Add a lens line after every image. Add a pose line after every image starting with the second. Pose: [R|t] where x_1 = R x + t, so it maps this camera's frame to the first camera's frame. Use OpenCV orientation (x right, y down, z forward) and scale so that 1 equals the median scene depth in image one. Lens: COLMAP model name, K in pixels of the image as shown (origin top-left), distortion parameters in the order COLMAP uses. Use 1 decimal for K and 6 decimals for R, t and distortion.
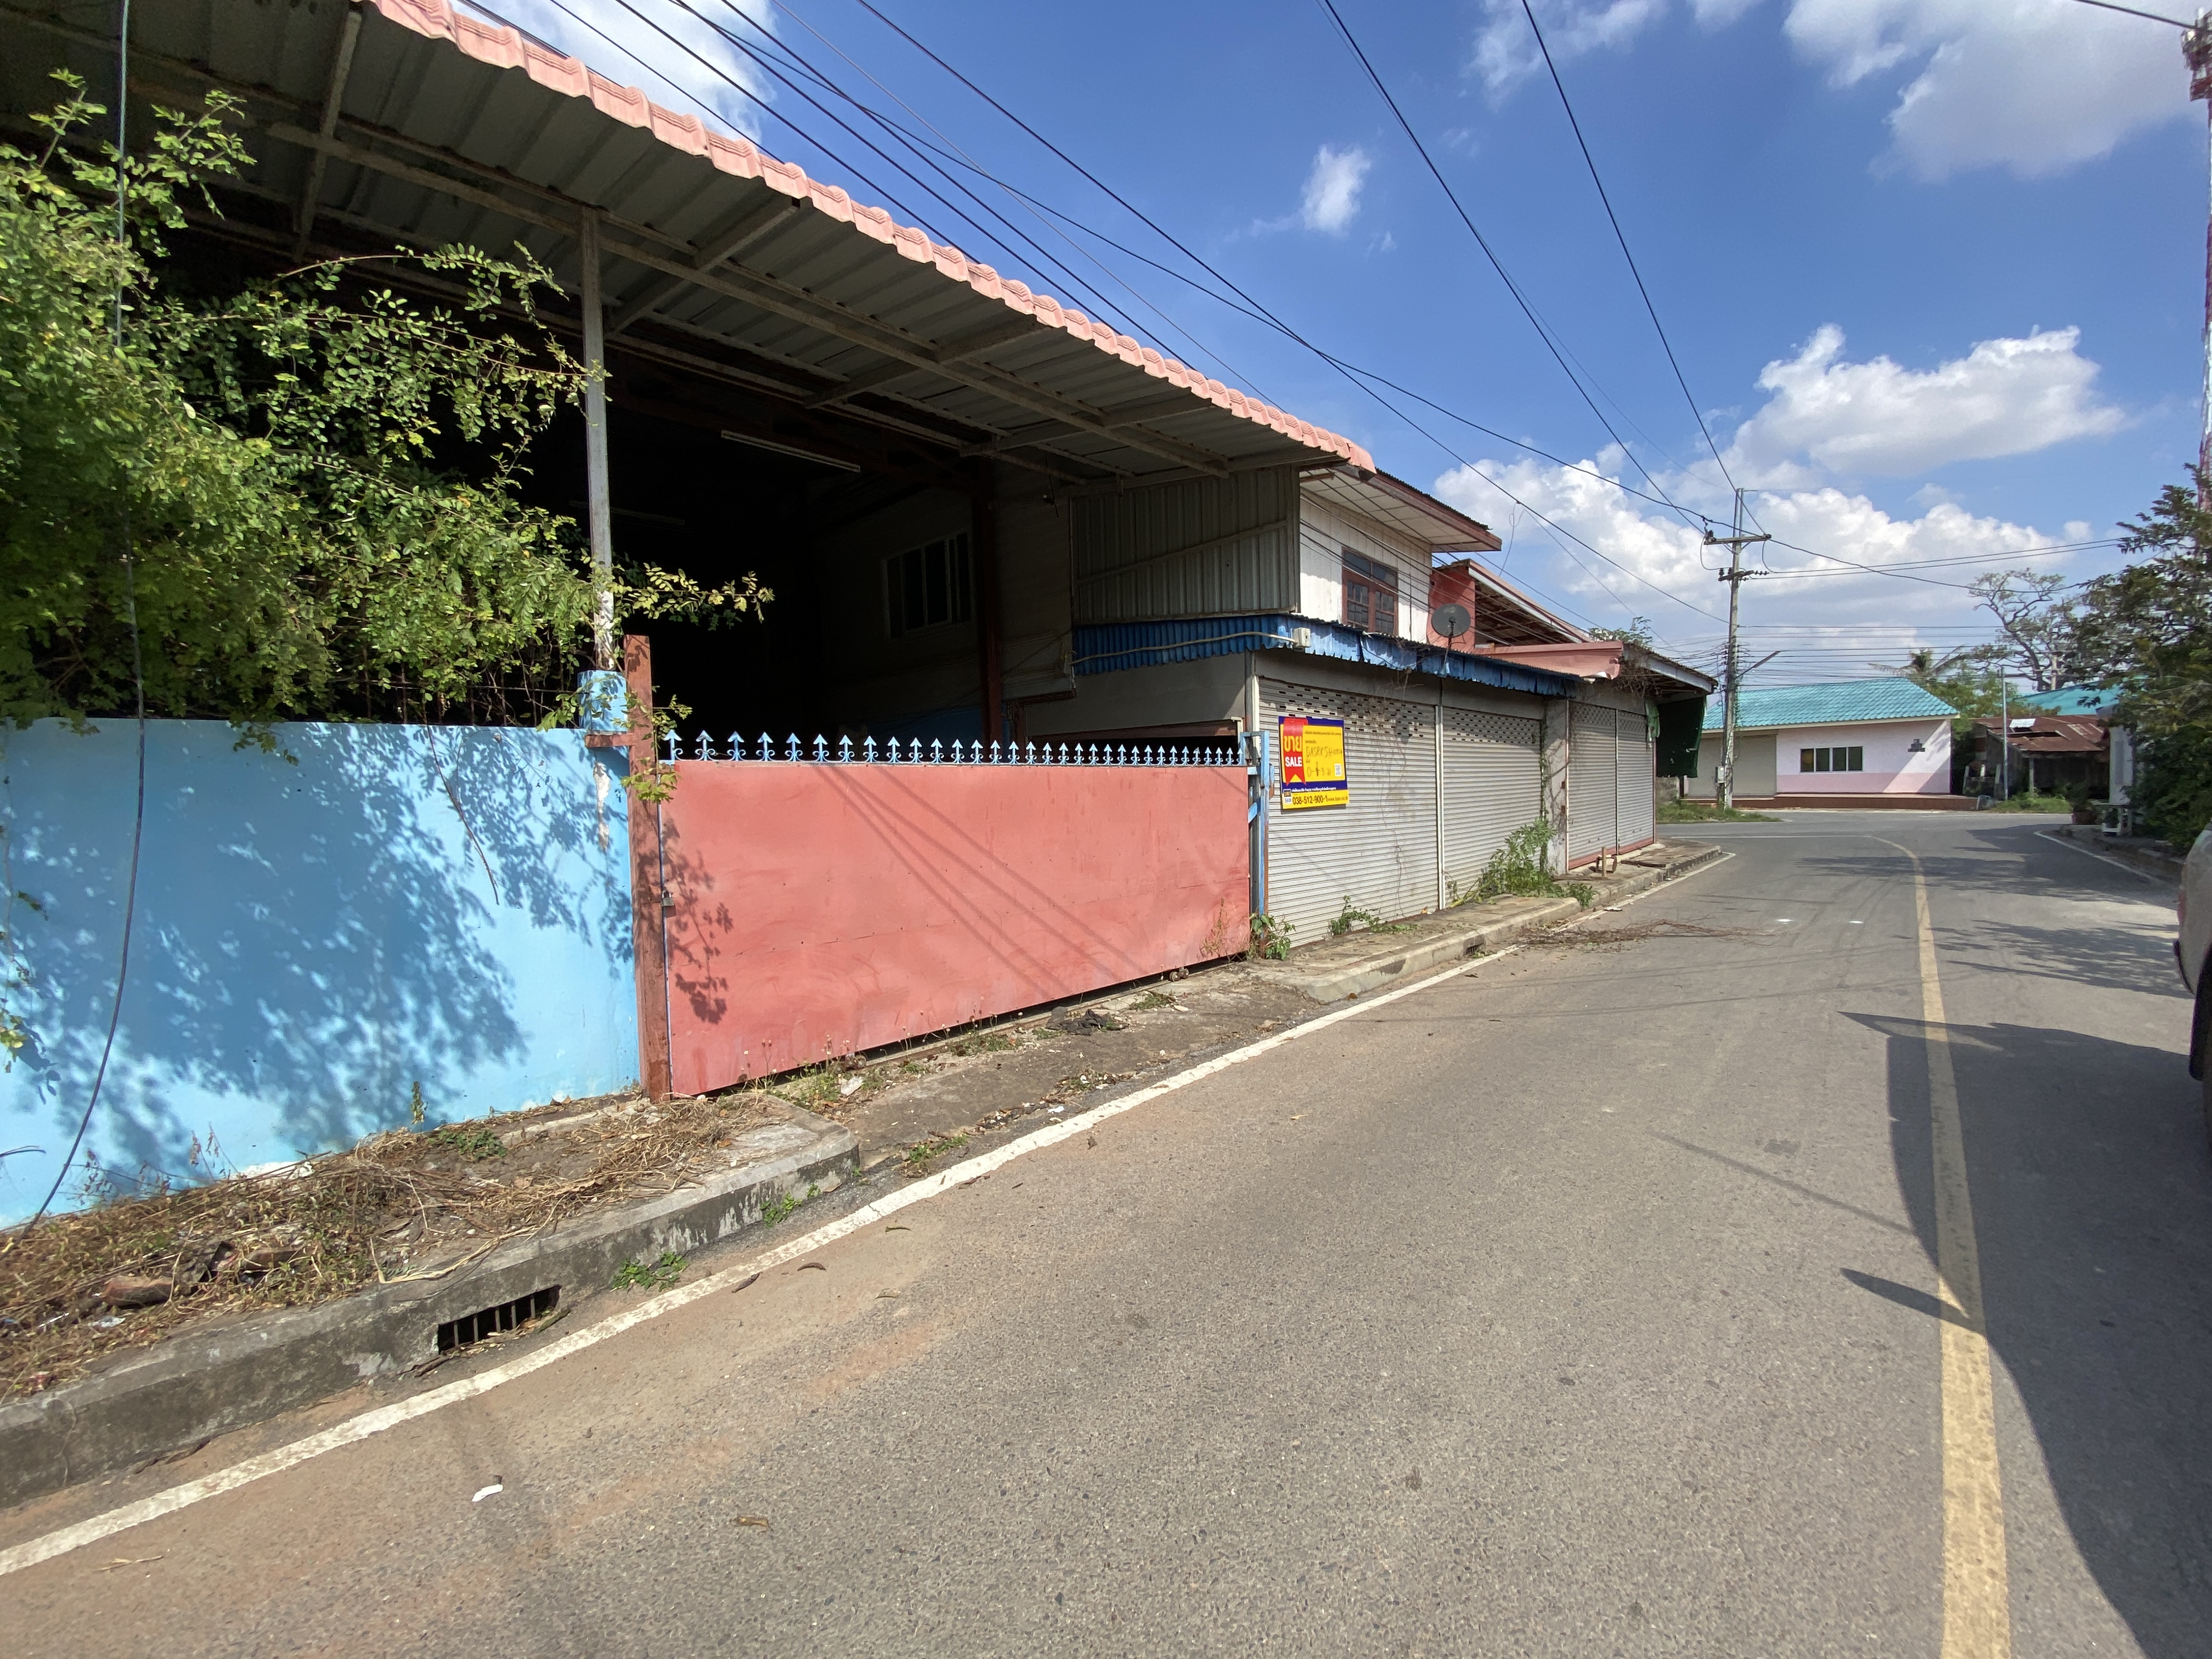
lens RADIAL K [[932.5, 0, 1111.3], [0, 932.5, 816.0], [0, 0, 1]] dist [-0.001779, -0.000114]
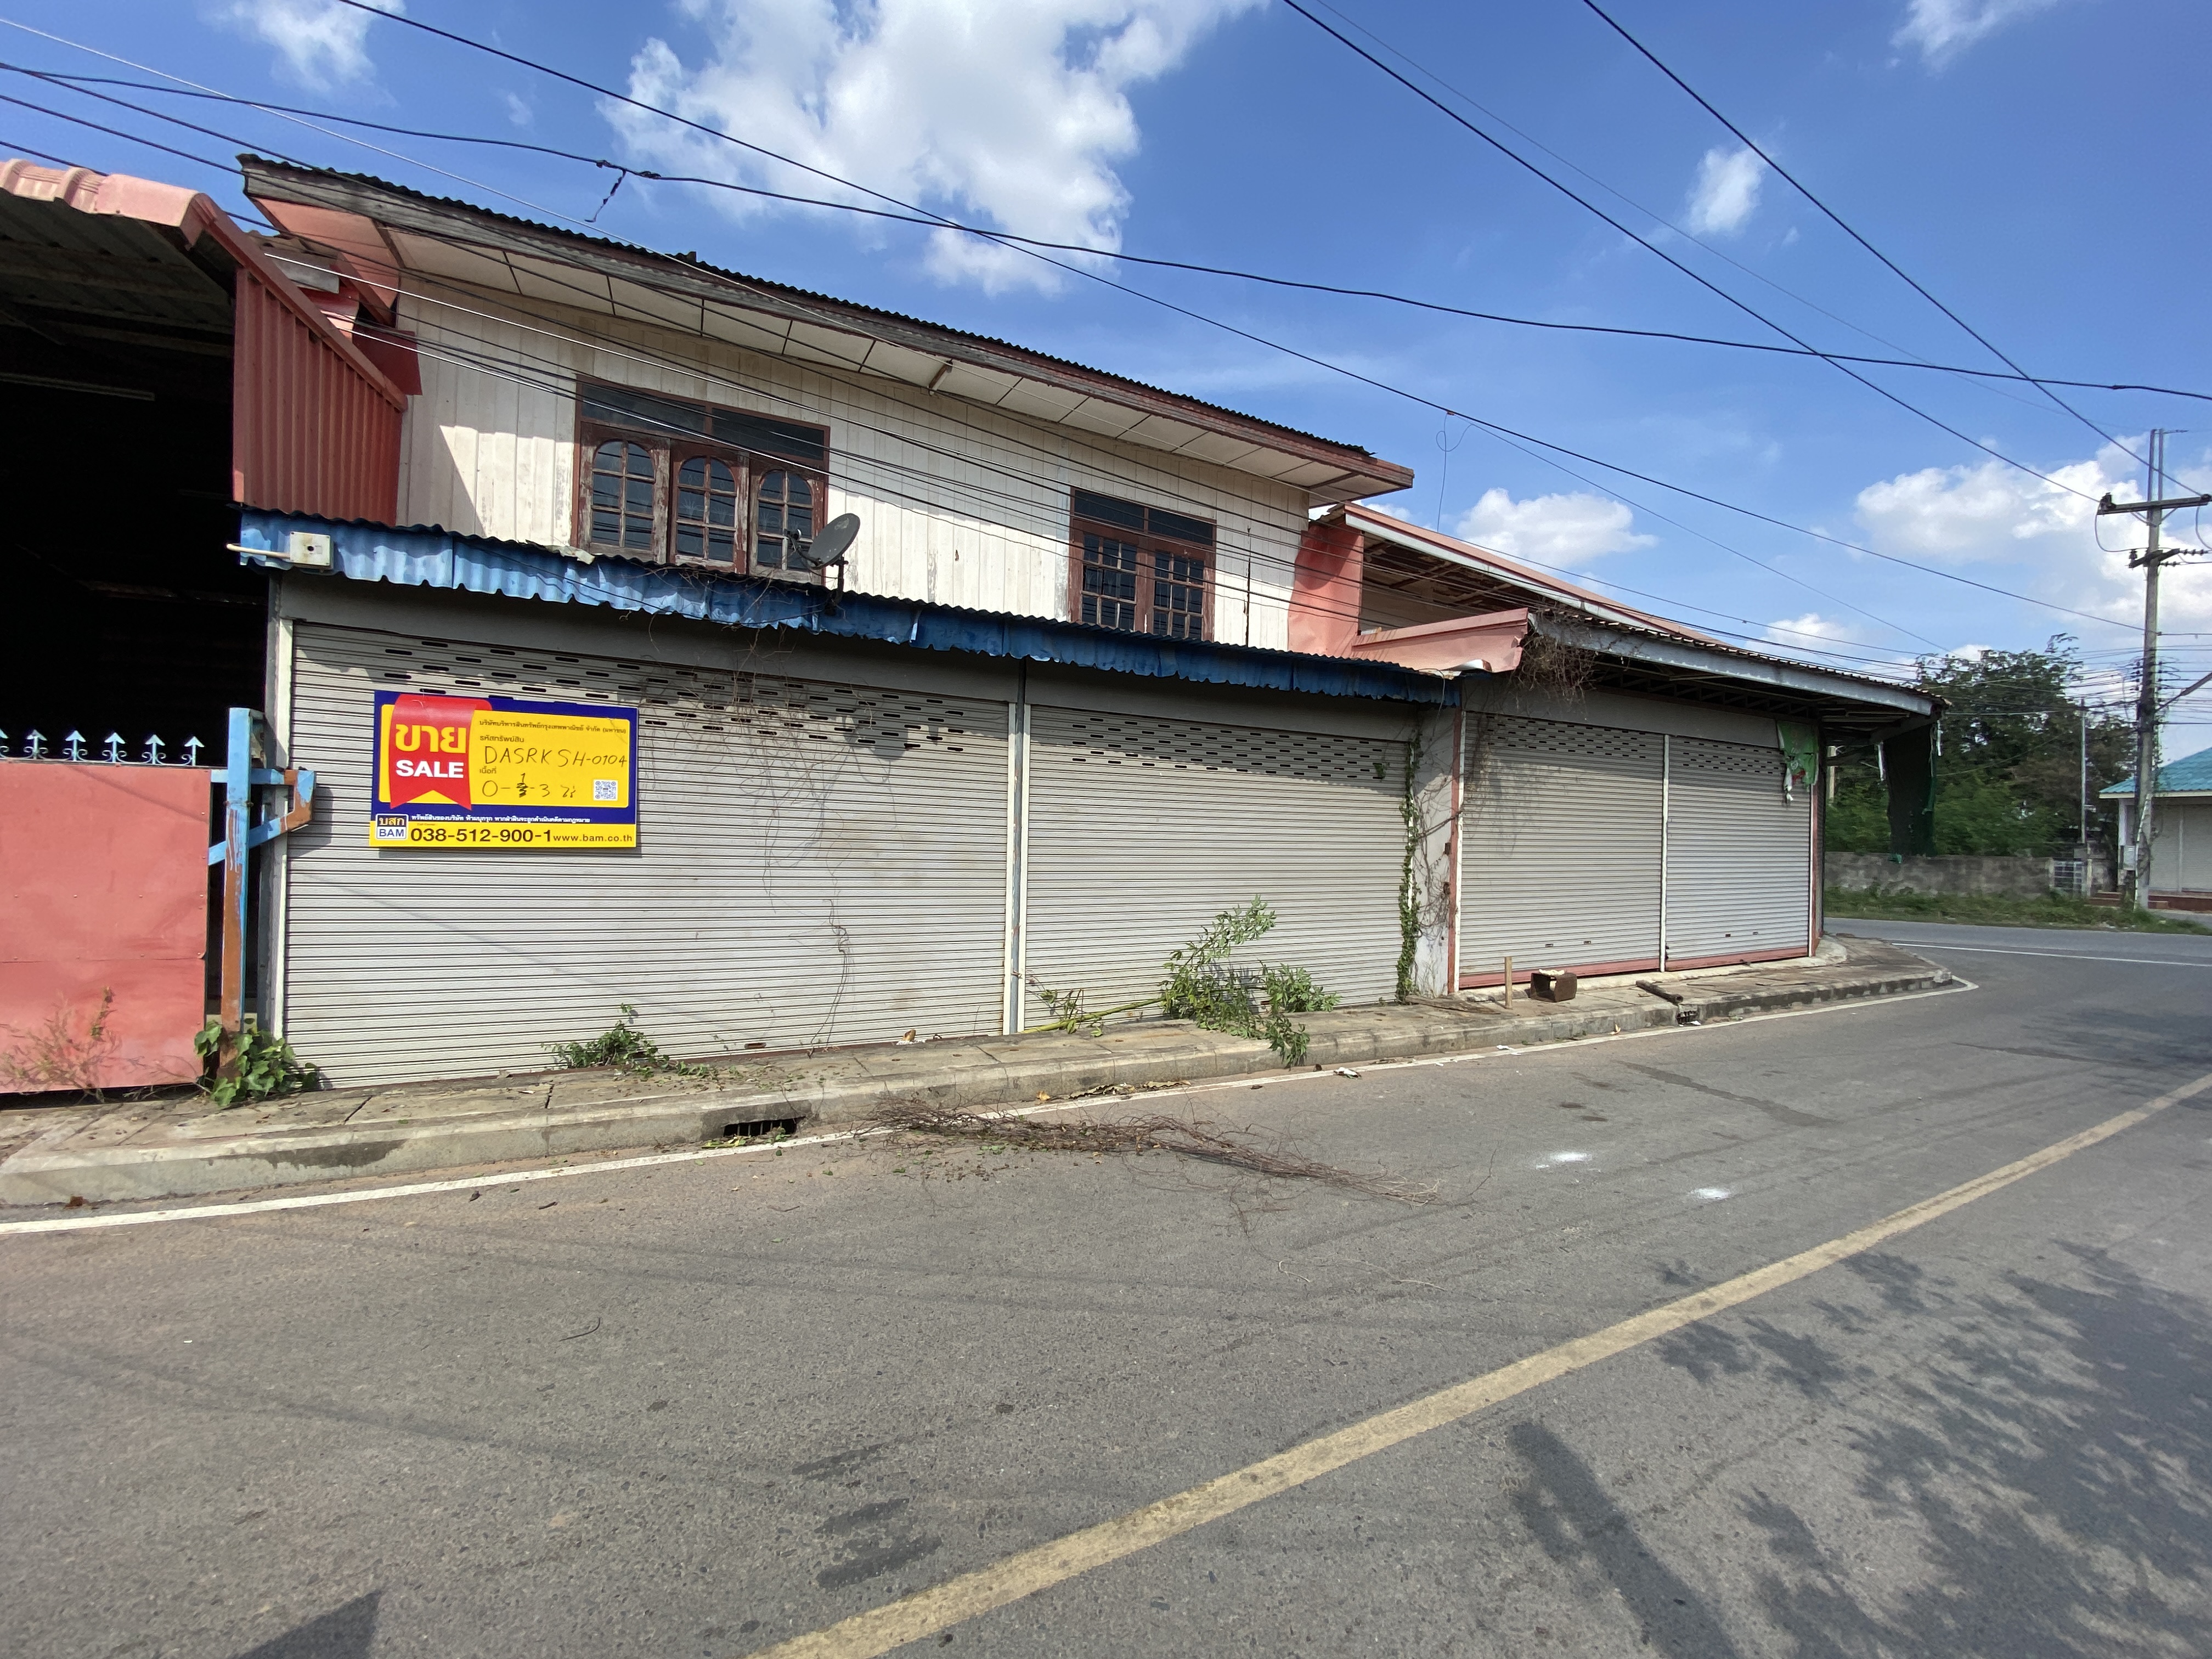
lens RADIAL K [[899.0, 0, 1106.0], [0, 899.0, 829.5], [0, 0, 1]] dist [0.029671, -0.023772]
pose [[0.934581, 0.038714, -0.353638, 0.487155], [-0.053409, 0.998063, -0.031886, -0.014685], [0.351719, 0.048688, 0.934839, 0.369014]]
